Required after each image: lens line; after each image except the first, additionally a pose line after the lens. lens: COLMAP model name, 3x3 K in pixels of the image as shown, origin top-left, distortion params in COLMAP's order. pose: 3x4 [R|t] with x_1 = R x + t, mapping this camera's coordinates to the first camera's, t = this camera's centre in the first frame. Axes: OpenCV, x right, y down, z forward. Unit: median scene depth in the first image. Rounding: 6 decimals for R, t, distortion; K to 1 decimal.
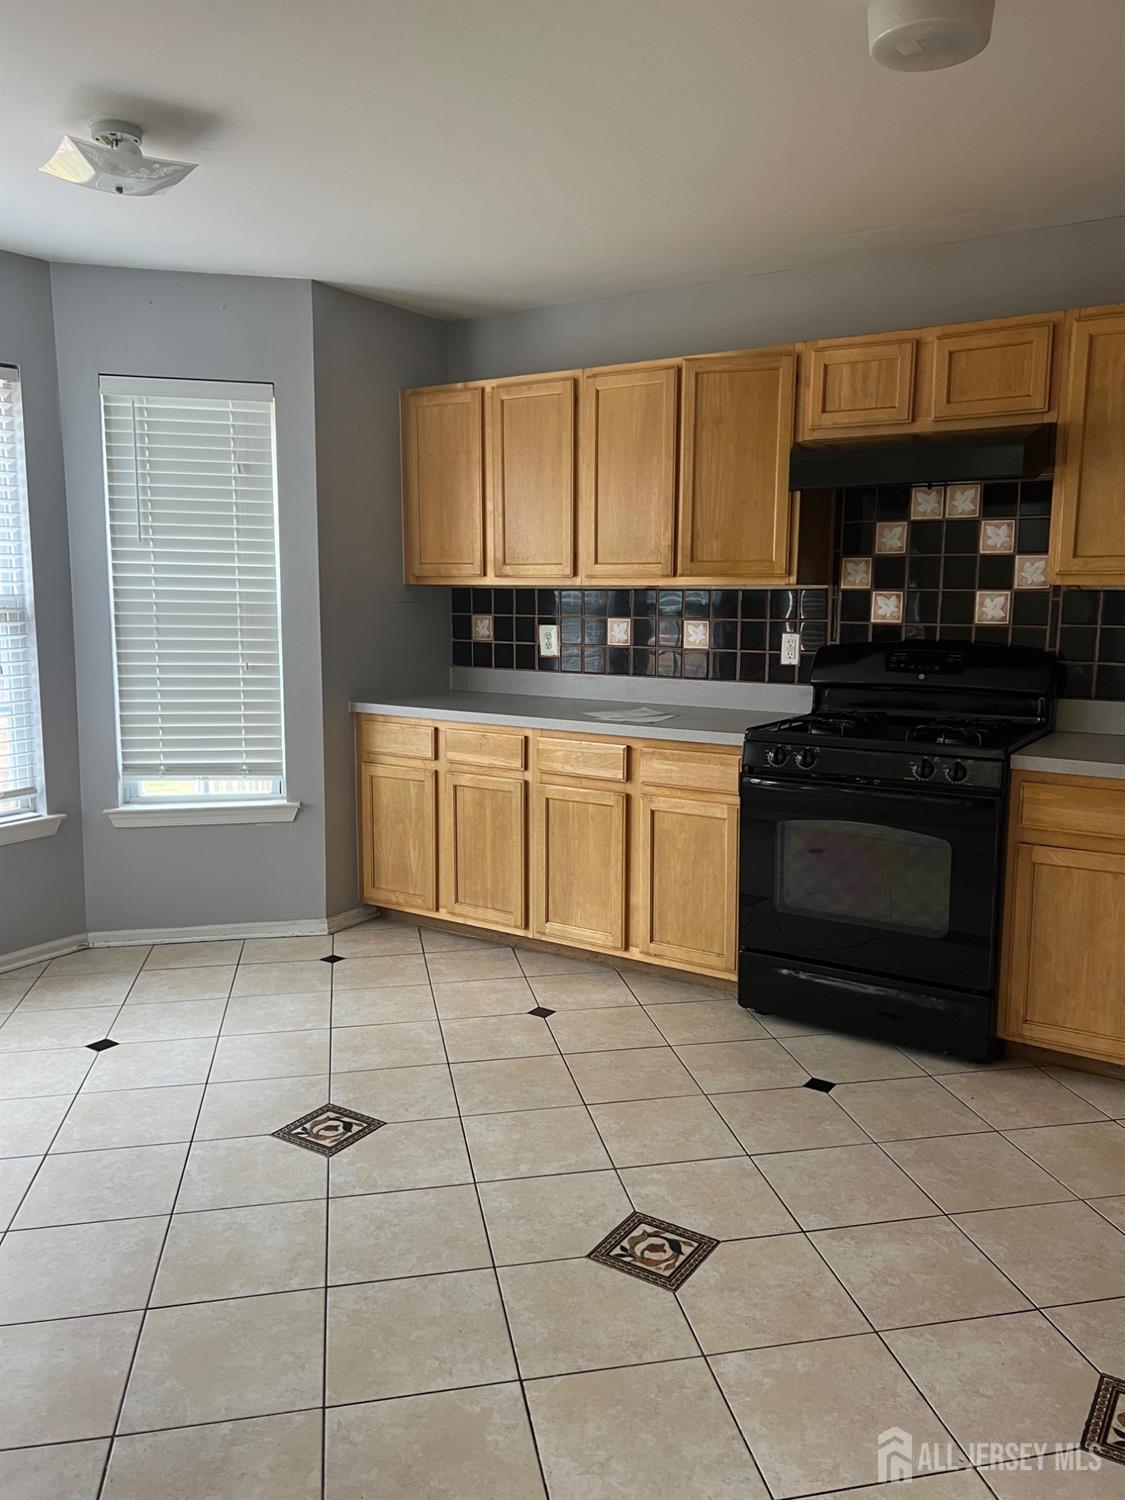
lens RADIAL K [[1146.2, 0, 562.5], [0, 1146.2, 750.0], [0, 0, 1]] dist [0.040070, 0.001462]
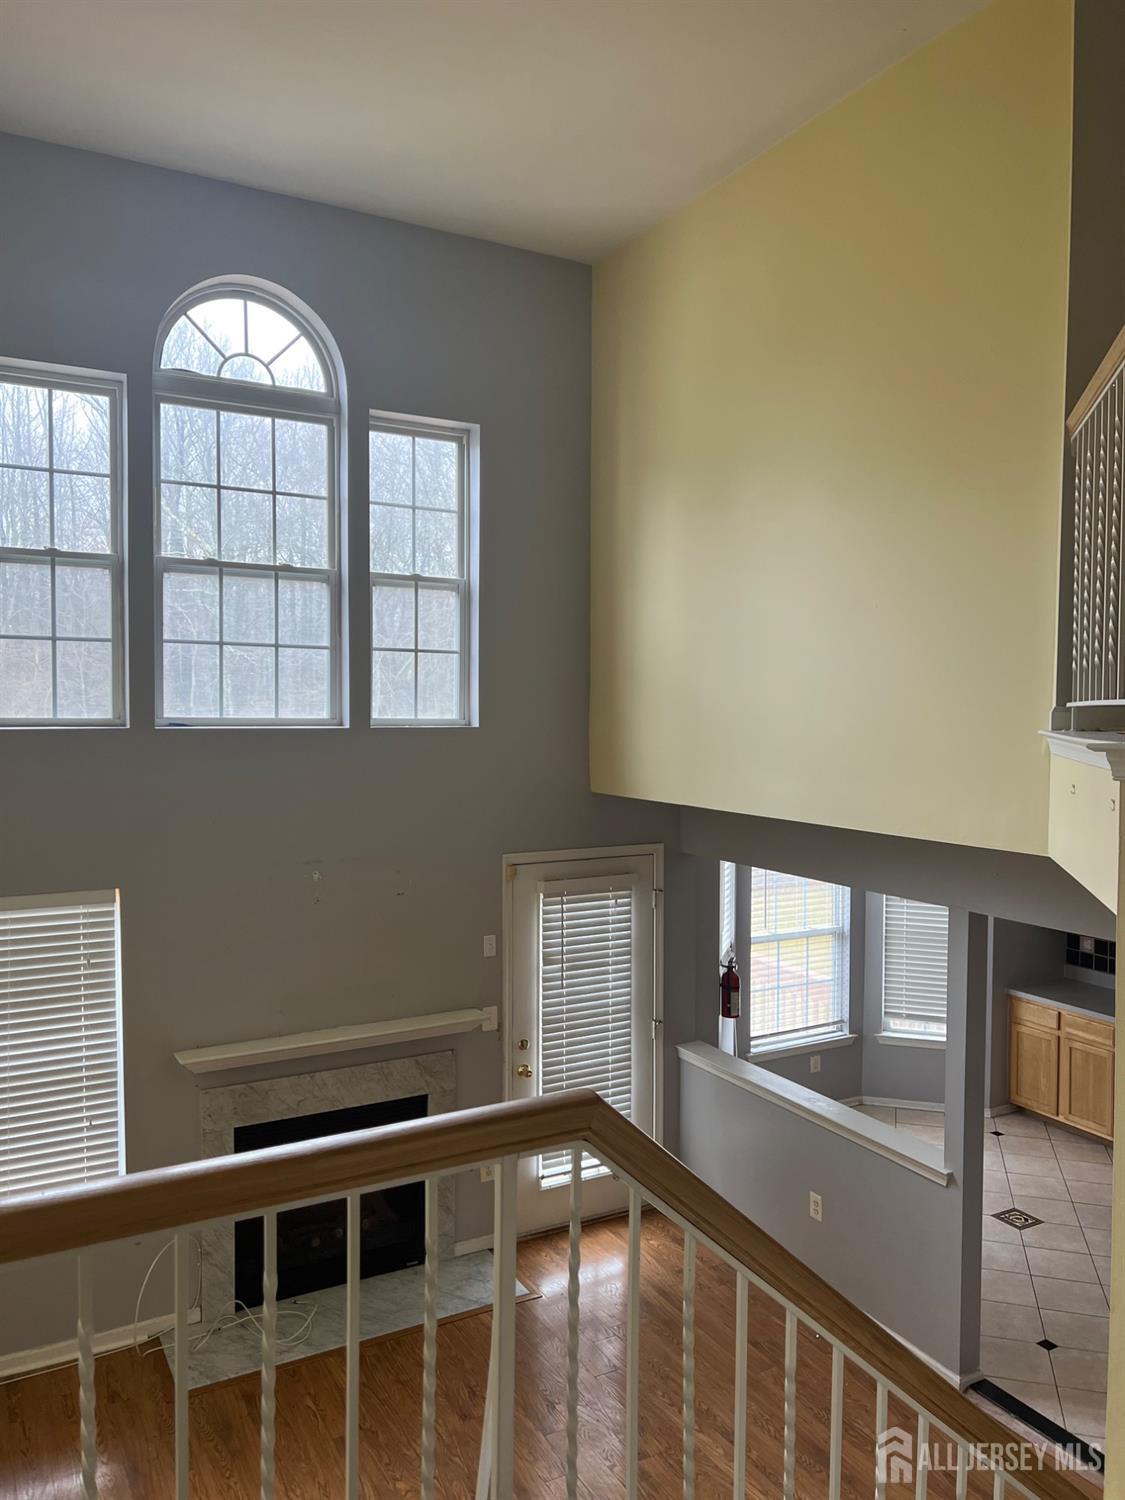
lens RADIAL K [[1146.2, 0, 562.5], [0, 1146.2, 750.0], [0, 0, 1]] dist [0.040070, 0.001462]
pose [[0.890136, 0.022216, -0.455152, 0.014027], [-0.068200, 0.994056, -0.084857, -0.225176], [0.450562, 0.106576, 0.886361, -1.028649]]
